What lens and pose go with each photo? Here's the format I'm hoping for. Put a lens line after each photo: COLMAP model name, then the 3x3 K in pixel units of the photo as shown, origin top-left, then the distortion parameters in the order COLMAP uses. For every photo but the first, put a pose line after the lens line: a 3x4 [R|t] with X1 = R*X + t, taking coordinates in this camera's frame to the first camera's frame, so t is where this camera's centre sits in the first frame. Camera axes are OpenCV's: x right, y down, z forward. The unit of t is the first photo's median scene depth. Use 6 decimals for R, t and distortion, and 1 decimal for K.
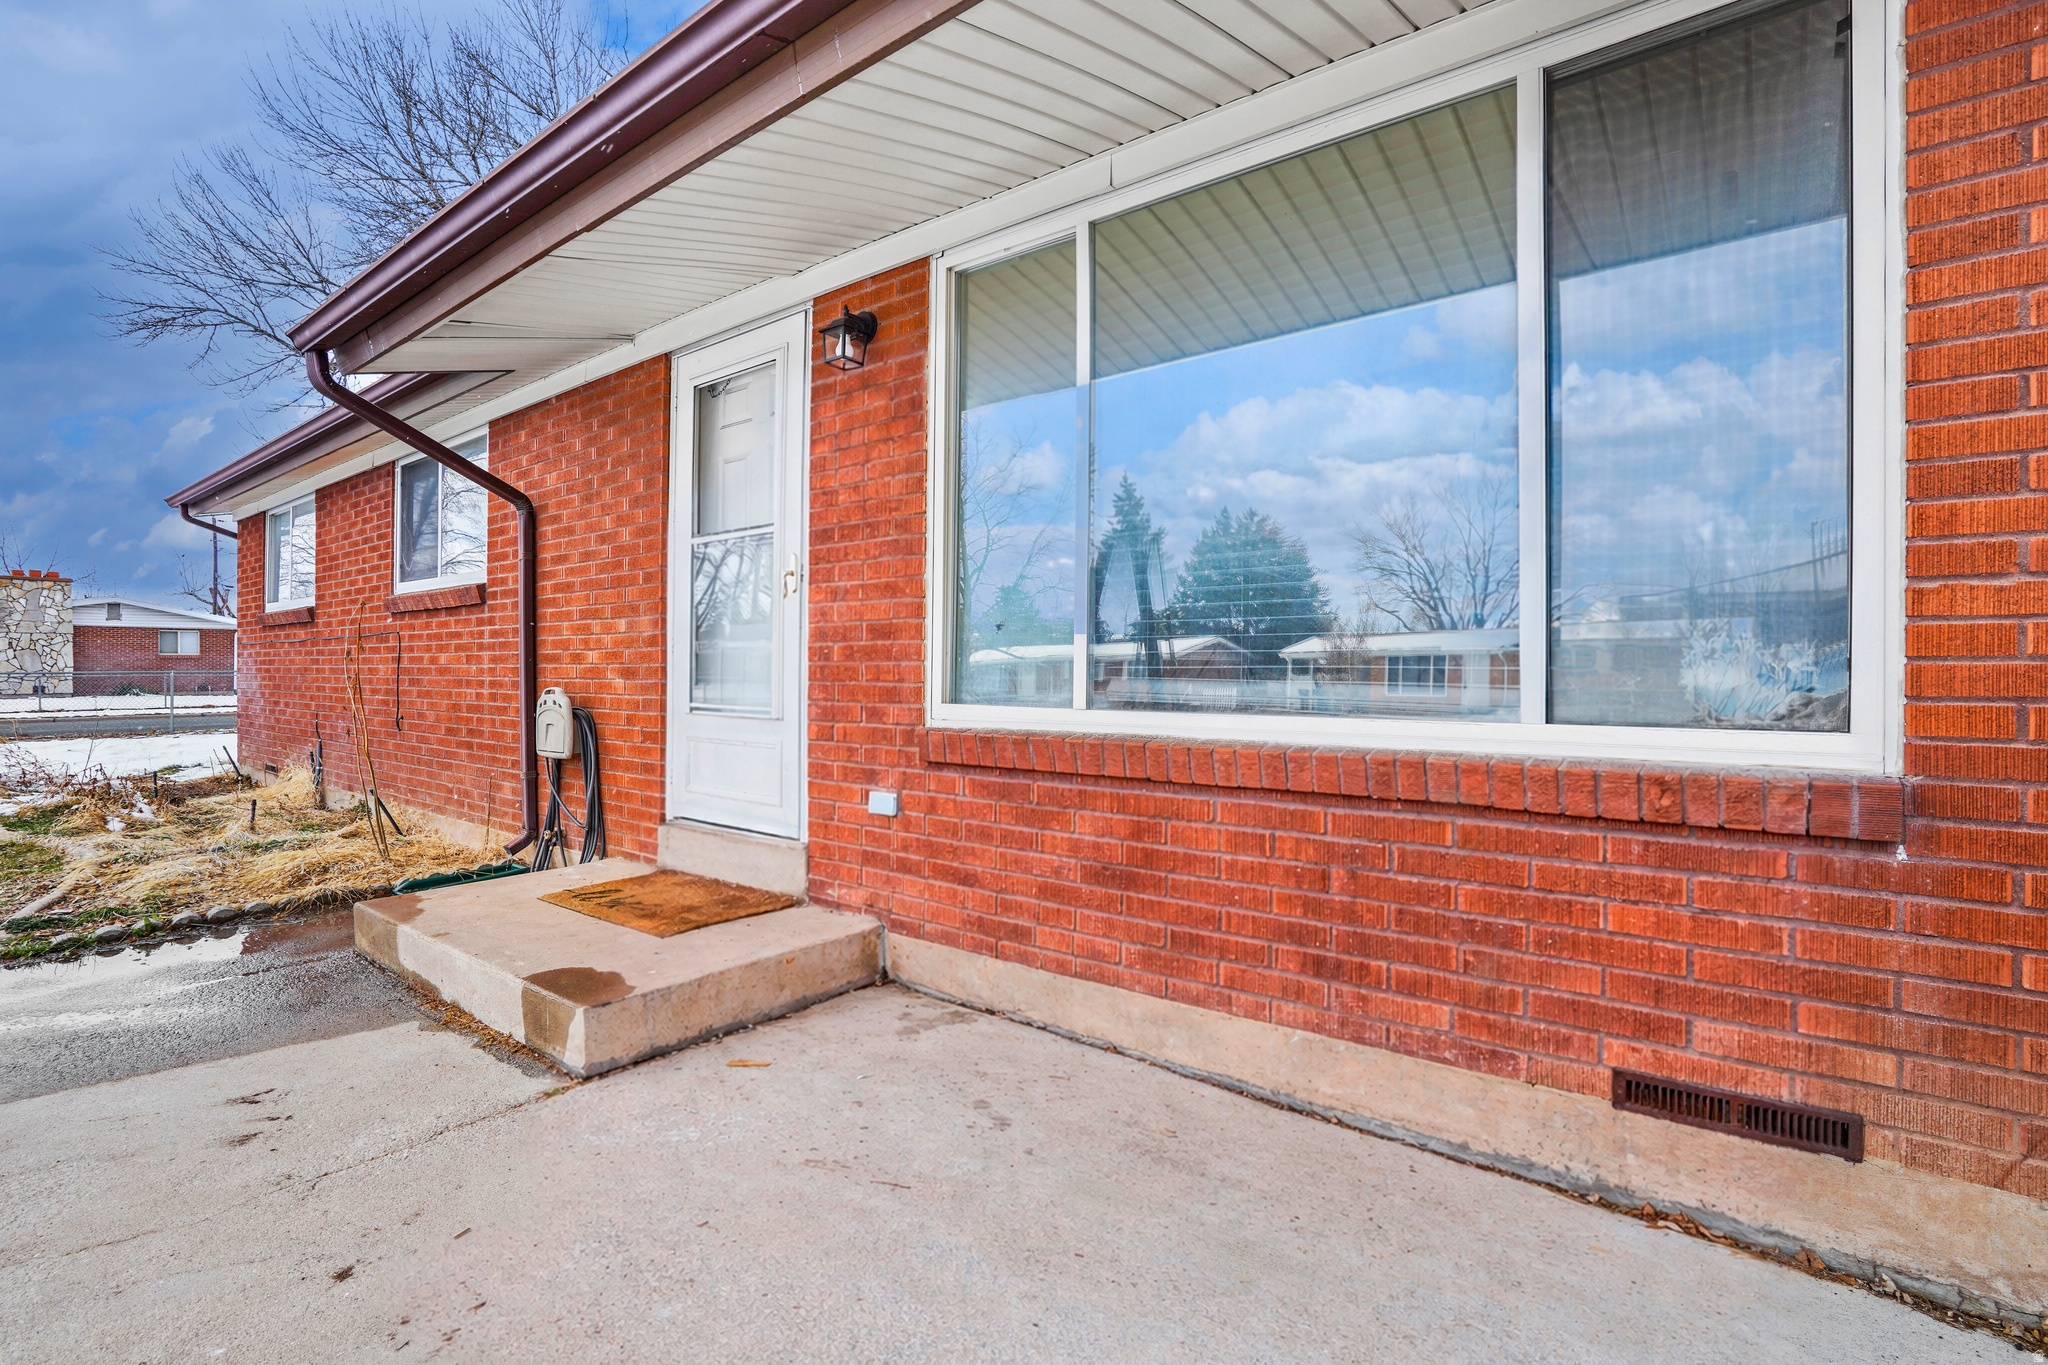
lens RADIAL K [[976.1, 0, 1002.7], [0, 976.1, 678.1], [0, 0, 1]] dist [-0.073605, 0.035951]
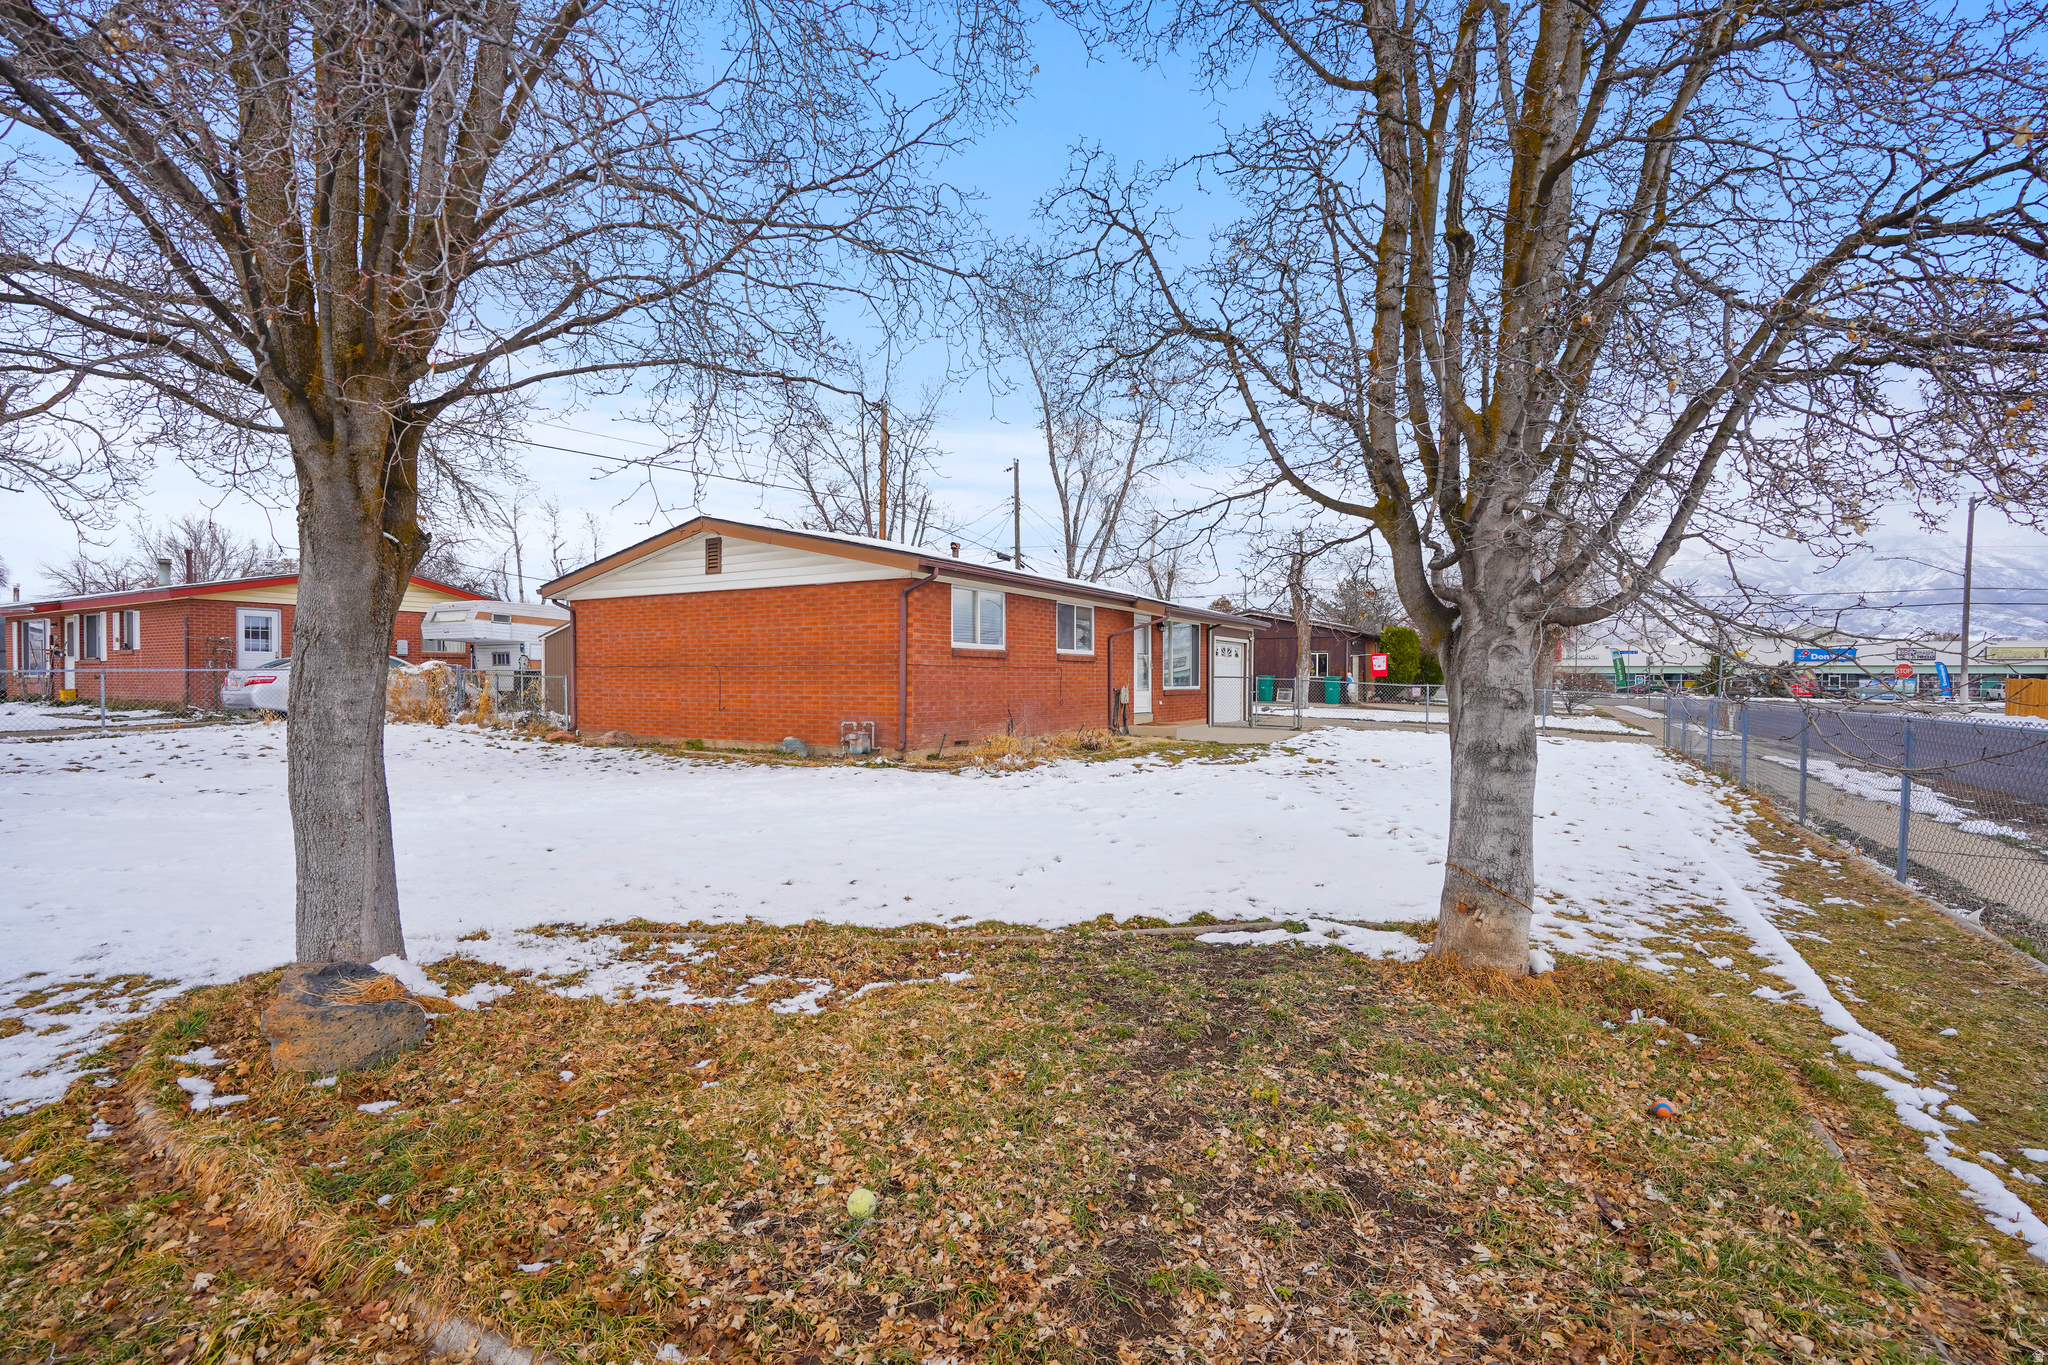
lens RADIAL K [[965.1, 0, 1019.2], [0, 965.1, 699.8], [0, 0, 1]] dist [-0.058153, 0.024651]
pose [[-0.169725, -0.014388, 0.985386, -2.980784], [0.019184, 0.999656, 0.017901, -0.009973], [-0.985305, 0.021942, -0.169391, 1.445913]]
